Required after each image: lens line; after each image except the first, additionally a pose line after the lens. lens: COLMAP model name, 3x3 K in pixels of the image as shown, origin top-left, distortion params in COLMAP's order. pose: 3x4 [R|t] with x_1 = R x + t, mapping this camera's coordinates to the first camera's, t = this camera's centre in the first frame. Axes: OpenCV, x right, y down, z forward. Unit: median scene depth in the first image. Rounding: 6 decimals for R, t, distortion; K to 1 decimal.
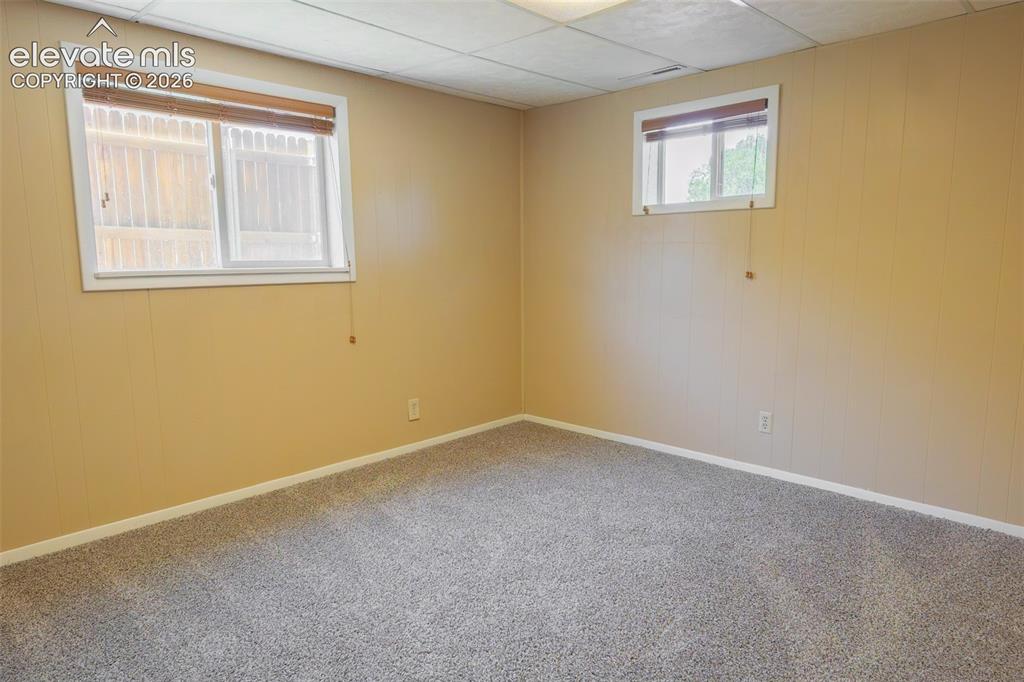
lens RADIAL K [[643.2, 0, 507.0], [0, 643.2, 334.6], [0, 0, 1]] dist [-0.000832, 0.002817]
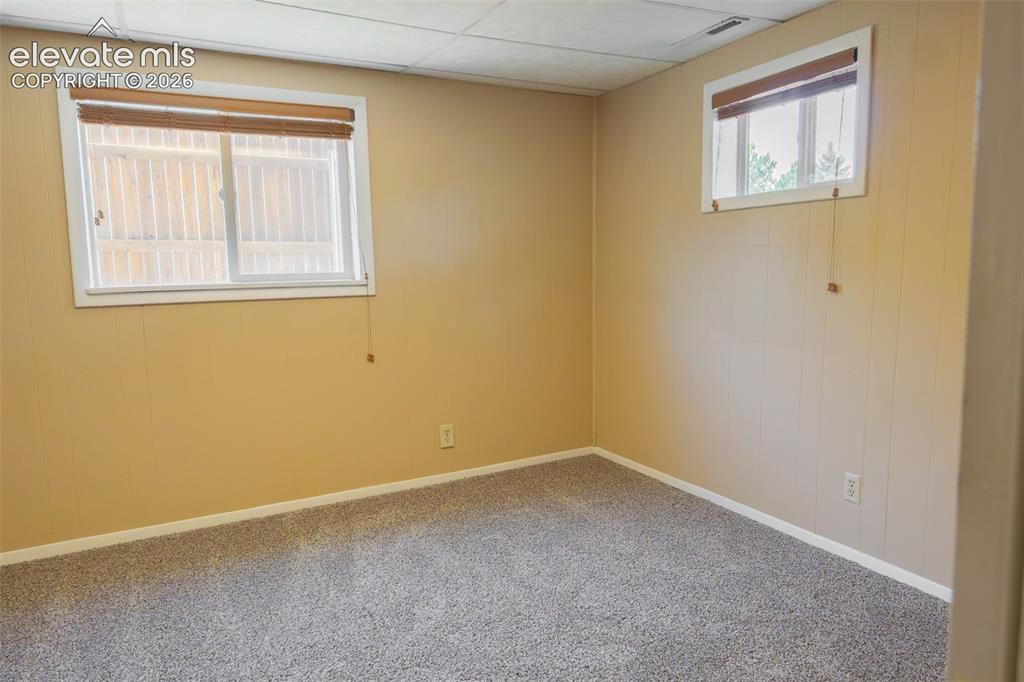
lens RADIAL K [[666.7, 0, 514.1], [0, 666.7, 335.8], [0, 0, 1]] dist [-0.000561, 0.004763]
pose [[0.952626, 0.019338, -0.303530, 0.262275], [-0.022219, 0.999735, -0.006040, -0.024090], [0.303332, 0.012498, 0.952803, 0.154970]]
